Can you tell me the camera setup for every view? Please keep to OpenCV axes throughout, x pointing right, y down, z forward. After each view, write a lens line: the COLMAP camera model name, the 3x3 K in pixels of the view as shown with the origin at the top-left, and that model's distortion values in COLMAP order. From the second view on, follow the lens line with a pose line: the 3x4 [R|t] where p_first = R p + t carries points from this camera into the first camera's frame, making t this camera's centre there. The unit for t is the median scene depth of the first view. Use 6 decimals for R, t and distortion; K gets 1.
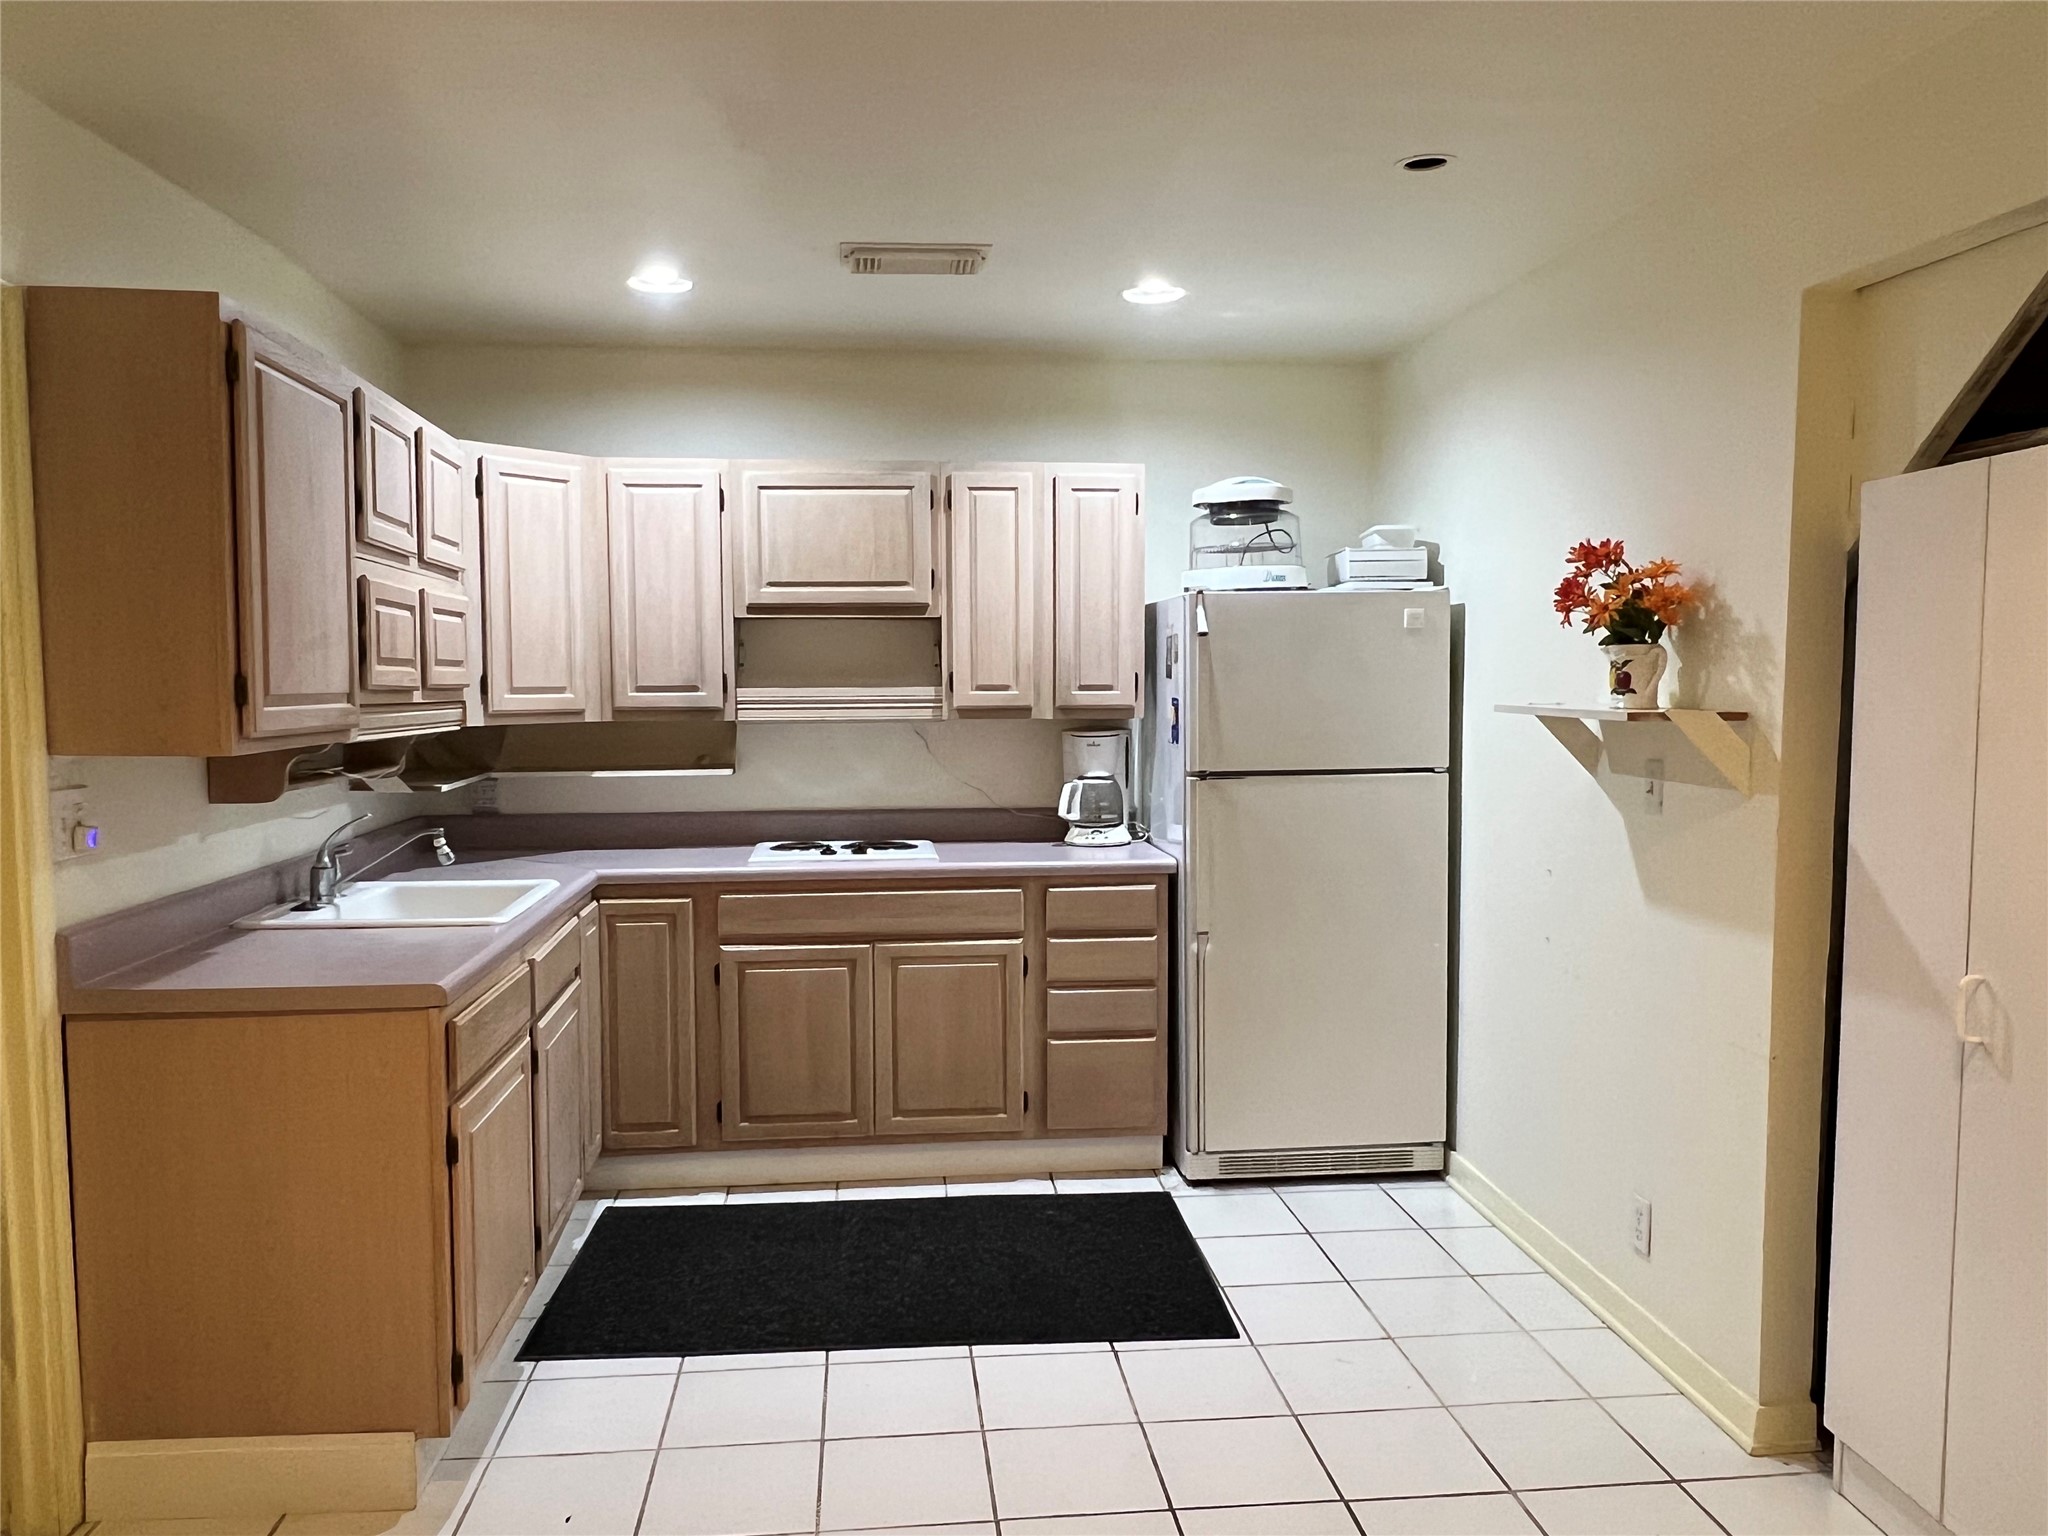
lens RADIAL K [[1491.9, 0, 1022.1], [0, 1491.9, 773.2], [0, 0, 1]] dist [-0.001797, 0.000664]
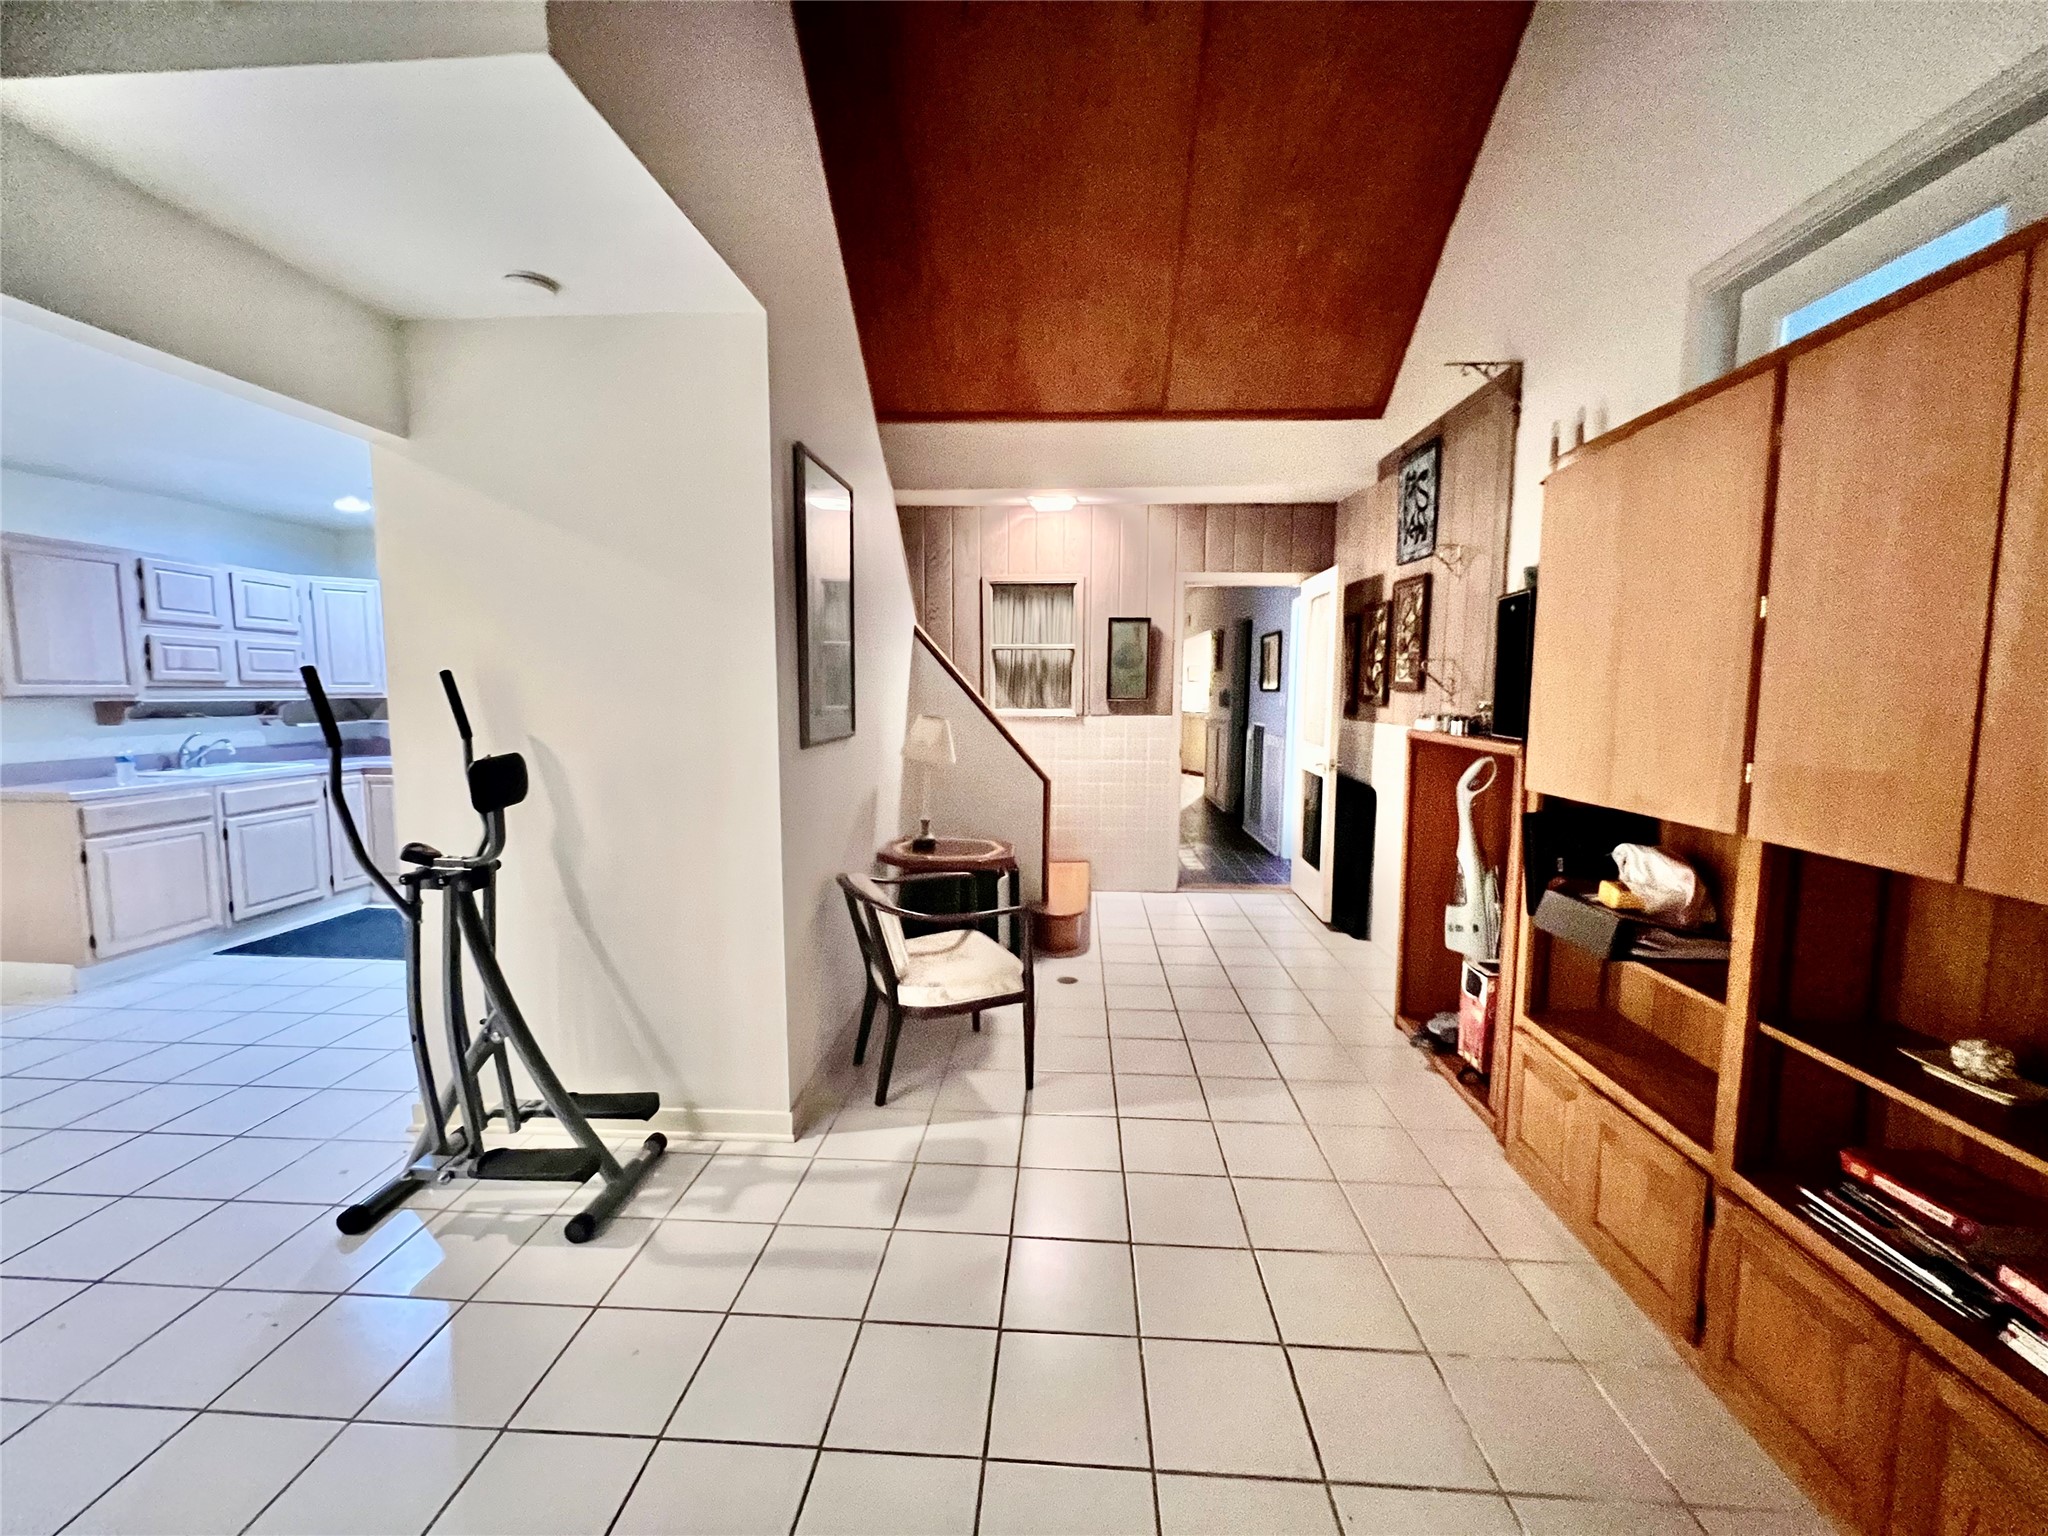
lens RADIAL K [[828.0, 0, 1025.0], [0, 828.0, 767.6], [0, 0, 1]] dist [-0.000671, 0.000161]
pose [[0.987942, 0.021526, -0.153322, 0.902306], [-0.016385, 0.999263, 0.034719, 0.012597], [0.153956, -0.031788, 0.987566, -0.101644]]
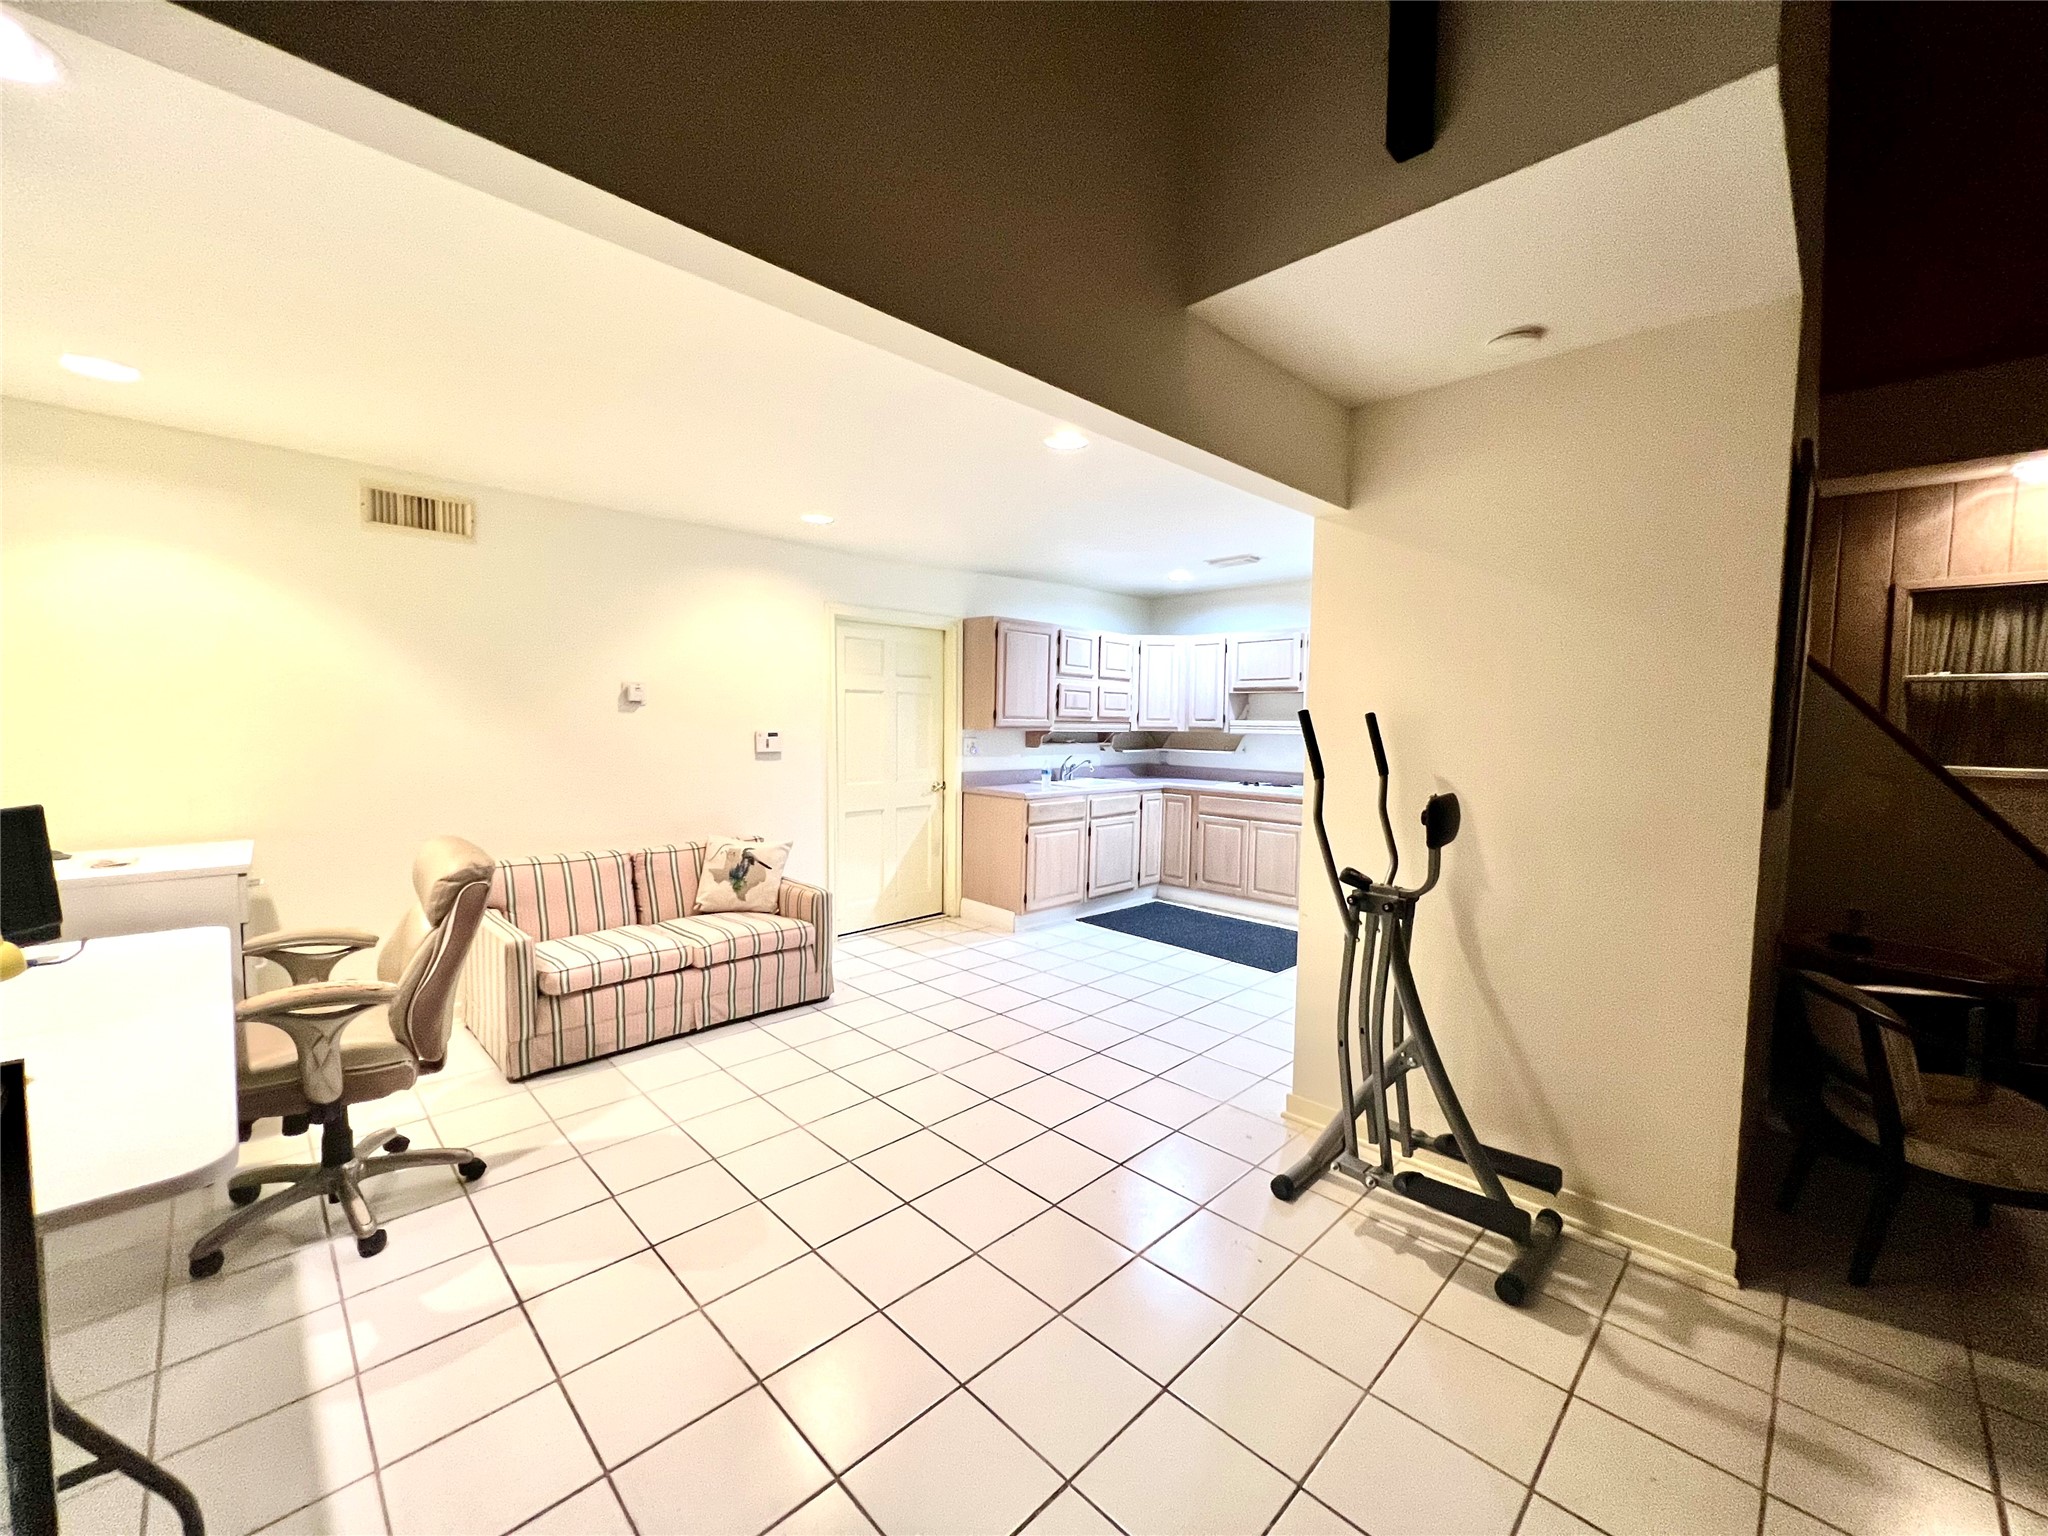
lens RADIAL K [[823.6, 0, 1024.1], [0, 823.6, 771.0], [0, 0, 1]] dist [-0.000086, 0.000125]
pose [[0.627639, 0.065020, -0.775785, 0.746657], [-0.068388, 0.997259, 0.028254, 0.015876], [0.775495, 0.035321, 0.630365, -0.190527]]
